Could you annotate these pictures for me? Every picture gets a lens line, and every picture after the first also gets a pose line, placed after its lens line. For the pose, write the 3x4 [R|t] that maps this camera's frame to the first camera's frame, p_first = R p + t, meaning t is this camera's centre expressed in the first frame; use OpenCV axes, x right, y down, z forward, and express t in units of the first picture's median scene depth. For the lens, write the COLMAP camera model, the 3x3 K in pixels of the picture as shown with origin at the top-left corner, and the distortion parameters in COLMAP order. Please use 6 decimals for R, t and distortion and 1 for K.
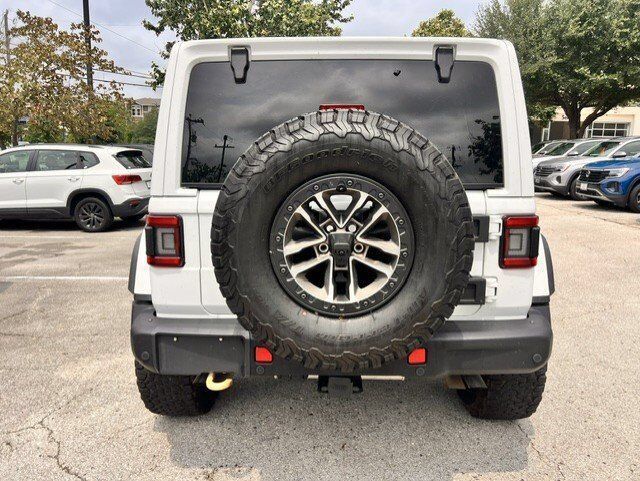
lens RADIAL K [[484.8, 0, 331.8], [0, 484.8, 244.5], [0, 0, 1]] dist [0.036403, -0.005640]
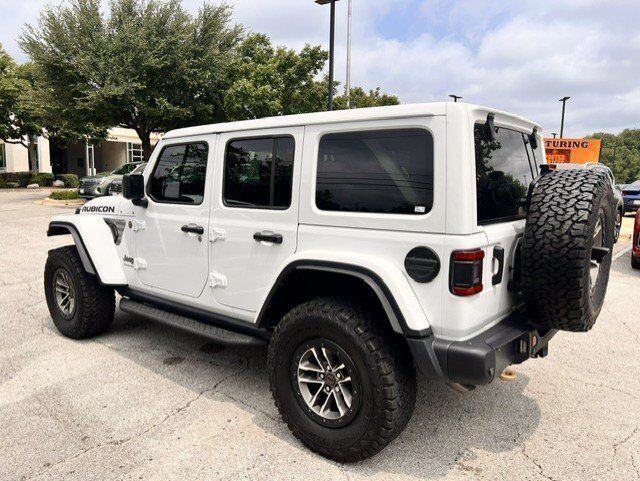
lens RADIAL K [[484.8, 0, 331.8], [0, 484.8, 244.5], [0, 0, 1]] dist [0.036403, -0.005640]
pose [[0.618827, -0.105192, 0.778452, -1.566176], [0.132354, 0.990788, 0.028670, -0.162291], [-0.774297, 0.085290, 0.627049, 0.566181]]
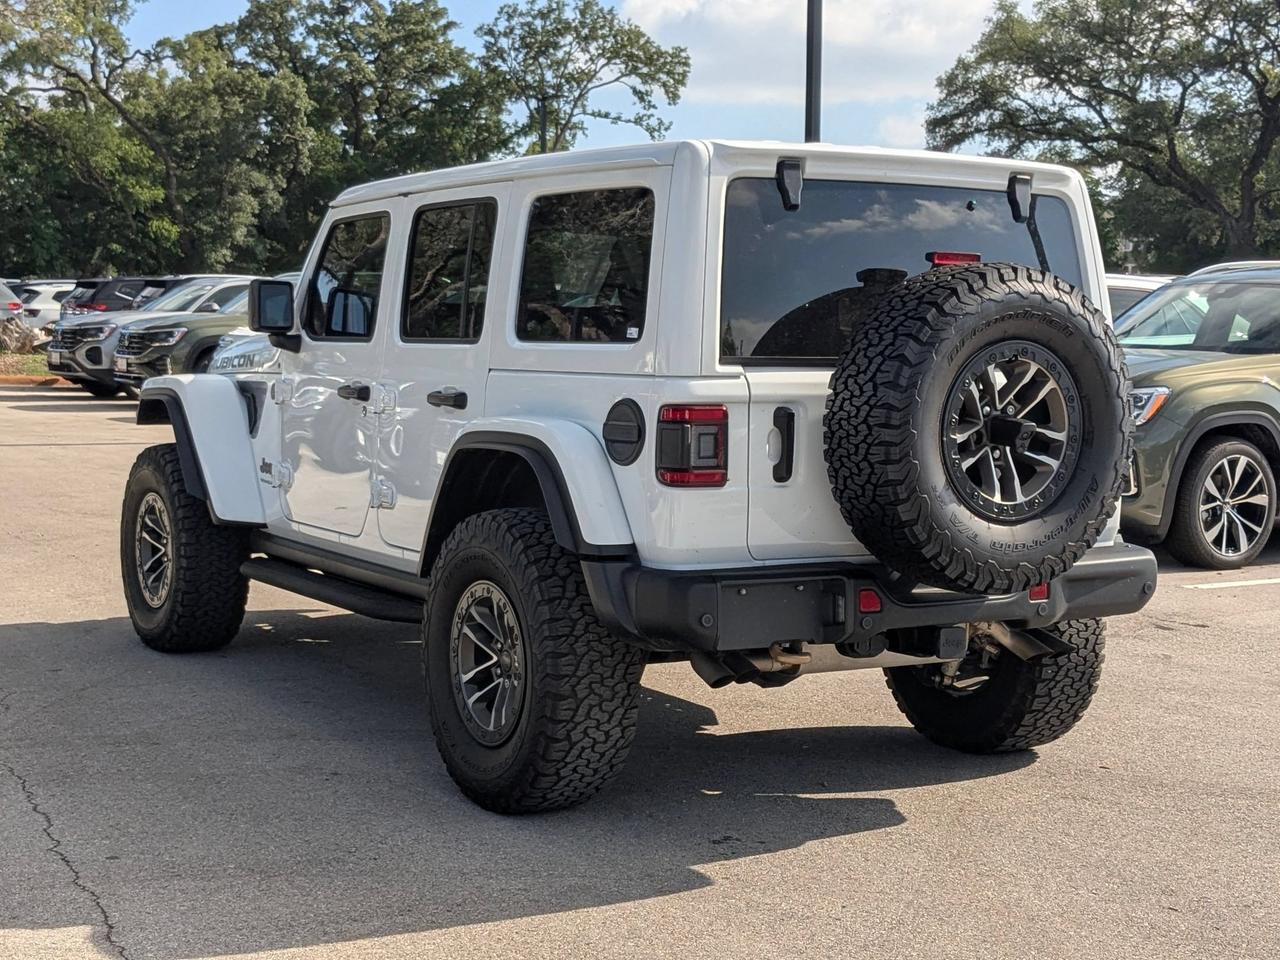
lens RADIAL K [[2003.1, 0, 642.6], [0, 2003.1, 459.1], [0, 0, 1]] dist [0.127553, -0.100948]
pose [[0.849774, -0.022103, 0.526684, -1.950285], [0.076489, 0.993717, -0.081709, 0.238209], [-0.521569, 0.109720, 0.846125, -1.289511]]
